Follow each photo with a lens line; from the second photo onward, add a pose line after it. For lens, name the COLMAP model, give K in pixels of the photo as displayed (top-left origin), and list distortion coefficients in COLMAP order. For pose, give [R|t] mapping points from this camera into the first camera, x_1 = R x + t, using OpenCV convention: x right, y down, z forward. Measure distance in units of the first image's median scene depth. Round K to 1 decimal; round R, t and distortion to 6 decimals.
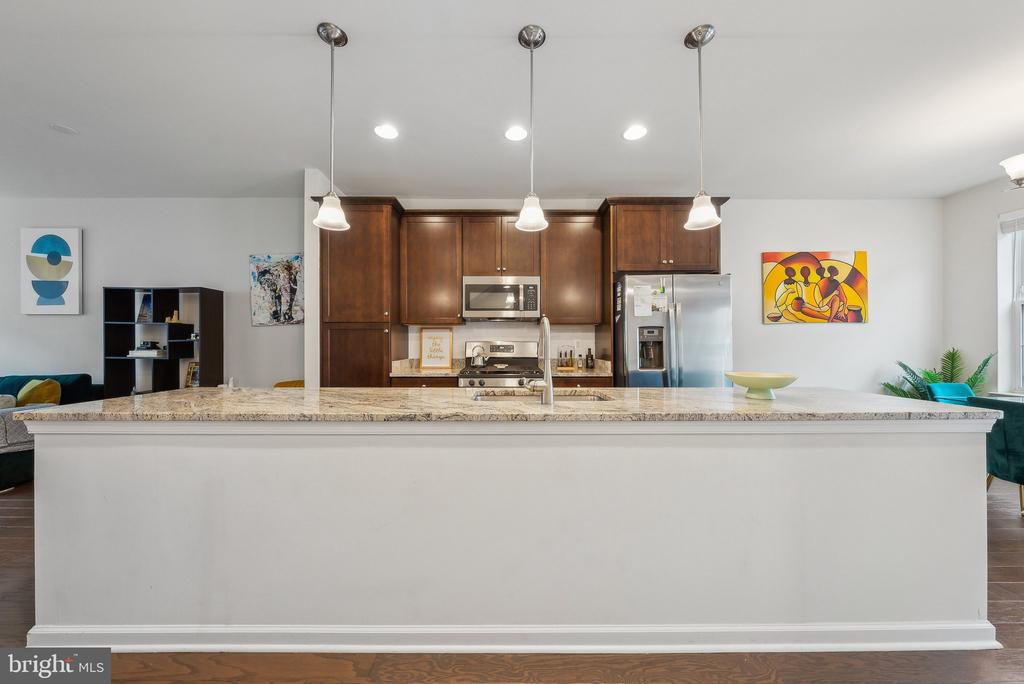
lens RADIAL K [[348.4, 0, 506.7], [0, 348.4, 344.2], [0, 0, 1]] dist [-0.004543, -0.000084]
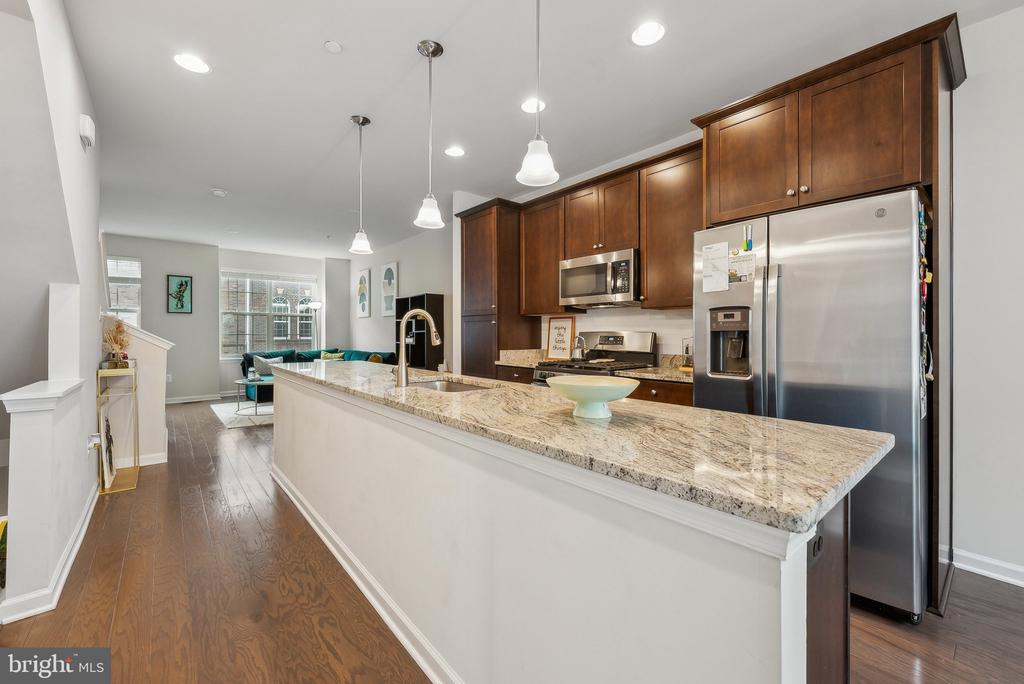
lens RADIAL K [[416.7, 0, 509.7], [0, 416.7, 334.3], [0, 0, 1]] dist [0.000730, -0.000140]
pose [[0.637207, 0.002896, -0.770687, 0.583164], [-0.005398, 0.999985, -0.000706, 0.000501], [0.770674, 0.004611, 0.637213, 0.174362]]
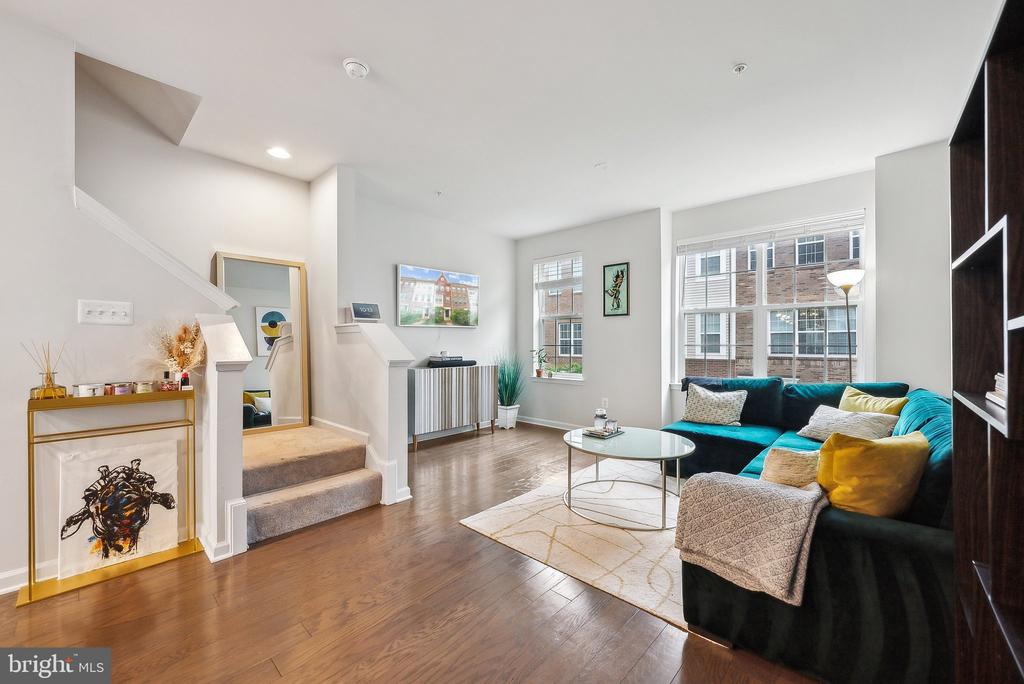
lens RADIAL K [[416.7, 0, 511.4], [0, 416.7, 341.0], [0, 0, 1]] dist [0.000730, -0.000140]
pose [[-0.698094, 0.003613, -0.715997, -0.660465], [0.001696, 0.999993, 0.003392, -0.010770], [0.716004, 0.001154, -0.698096, 0.976247]]
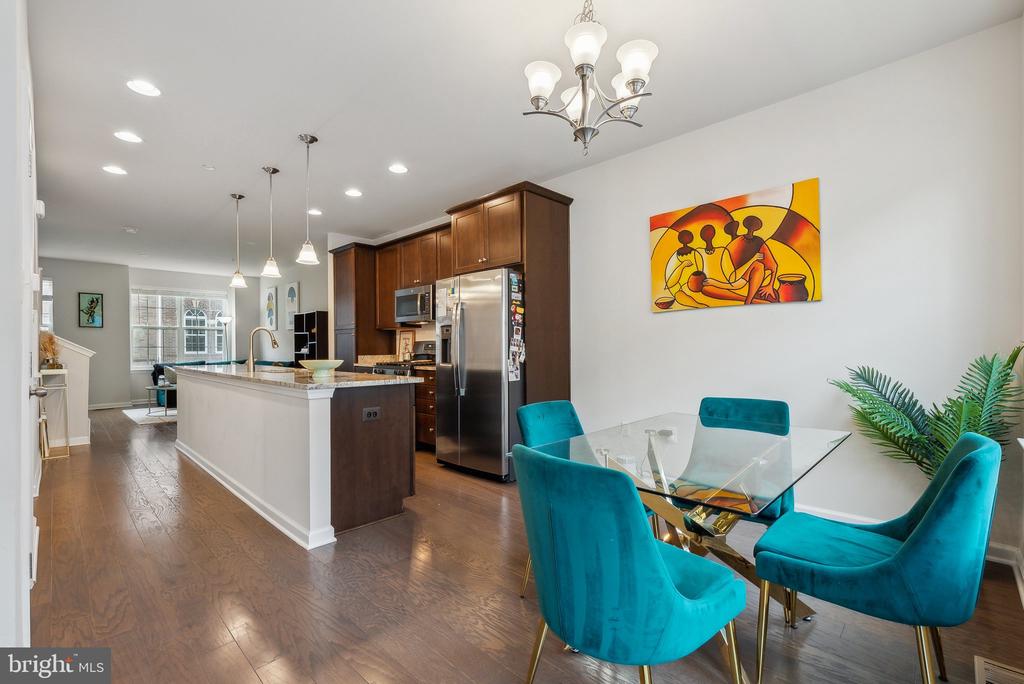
lens RADIAL K [[448.6, 0, 510.7], [0, 448.6, 347.9], [0, 0, 1]] dist [-0.002278, 0.001069]
pose [[0.711104, -0.001354, -0.703085, 1.220570], [0.002112, 0.999998, 0.000210, 0.015844], [0.703083, -0.001634, 0.711106, 0.106409]]
